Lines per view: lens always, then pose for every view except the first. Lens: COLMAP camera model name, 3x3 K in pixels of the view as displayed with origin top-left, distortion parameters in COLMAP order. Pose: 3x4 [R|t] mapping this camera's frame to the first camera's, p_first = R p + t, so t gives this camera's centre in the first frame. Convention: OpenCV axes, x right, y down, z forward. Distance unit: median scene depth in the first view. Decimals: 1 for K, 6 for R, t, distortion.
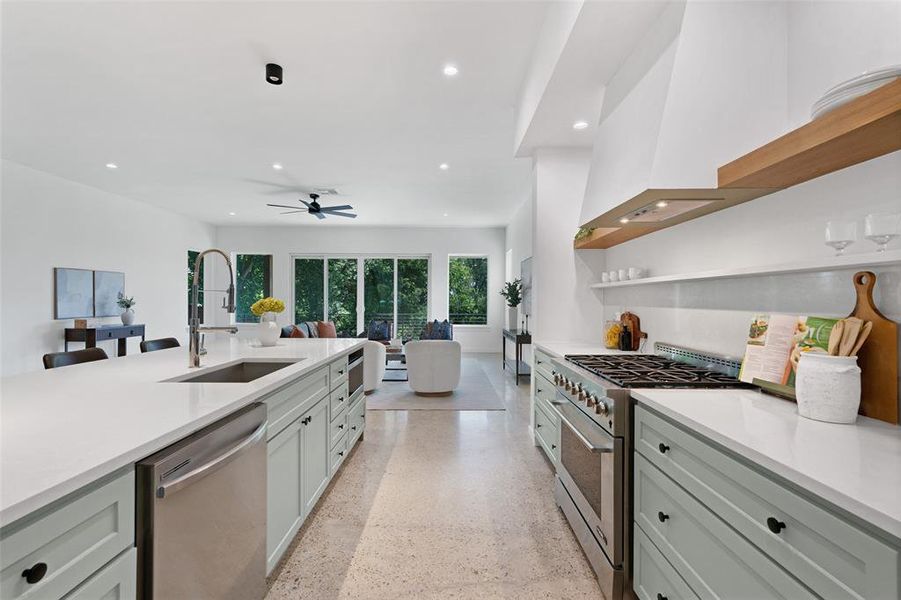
lens RADIAL K [[408.3, 0, 449.8], [0, 408.3, 294.1], [0, 0, 1]] dist [0.000046, -0.000304]
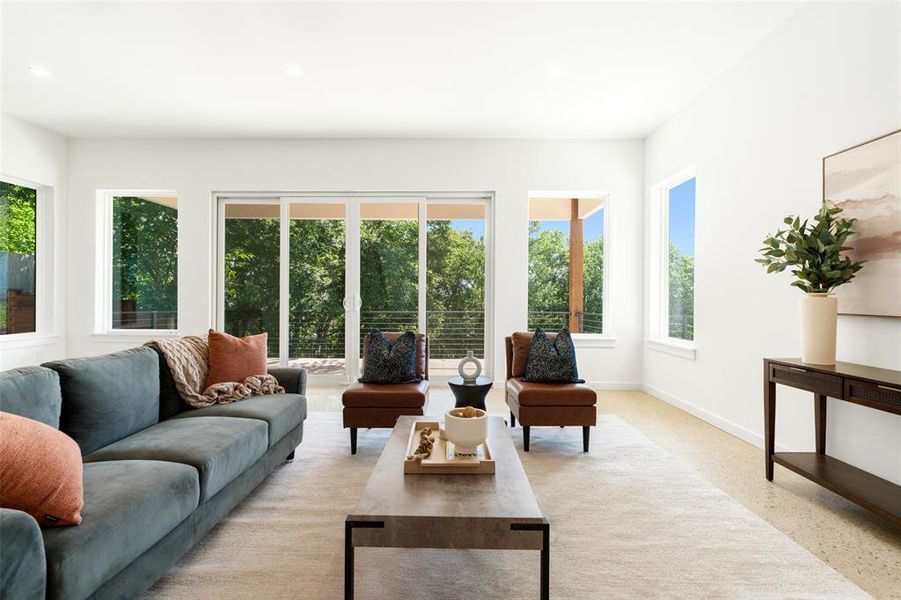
lens RADIAL K [[408.3, 0, 449.8], [0, 408.3, 294.1], [0, 0, 1]] dist [0.000046, -0.000304]
pose [[0.999944, -0.001913, -0.010408, -0.133708], [0.002044, 0.999918, 0.012641, 0.028996], [0.010383, -0.012661, 0.999866, 0.715342]]
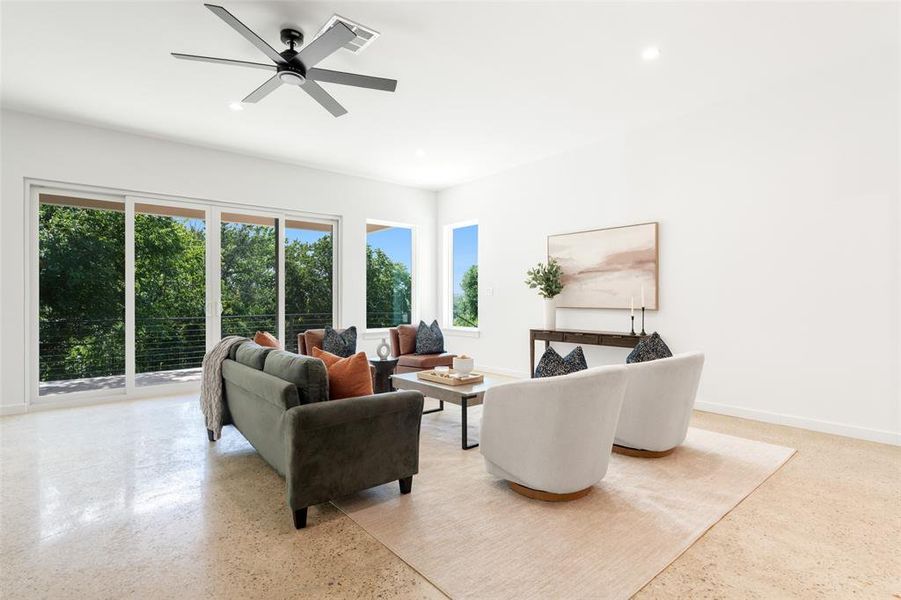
lens RADIAL K [[441.3, 0, 450.5], [0, 441.3, 300.0], [0, 0, 1]] dist [-0.003456, -0.000467]
pose [[0.766303, -0.012542, 0.642357, -0.498354], [-0.001737, 0.999765, 0.021592, 0.019387], [-0.642477, -0.017662, 0.766102, 0.546468]]
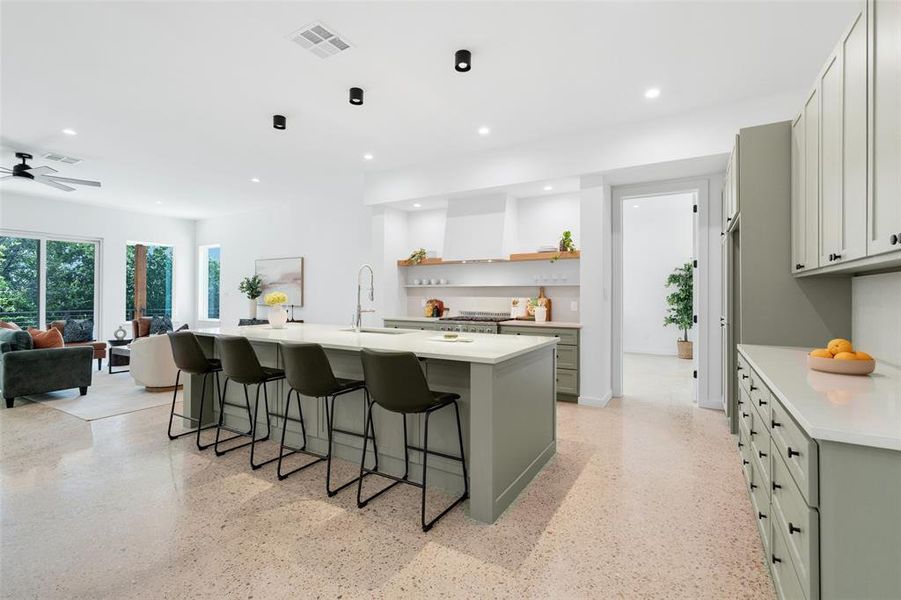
lens RADIAL K [[408.3, 0, 449.8], [0, 408.3, 294.1], [0, 0, 1]] dist [0.000046, -0.000304]
pose [[0.509693, -0.003503, 0.860349, -0.578156], [-0.013280, 0.999841, 0.011939, -0.004067], [-0.860254, -0.017511, 0.509566, -0.064412]]
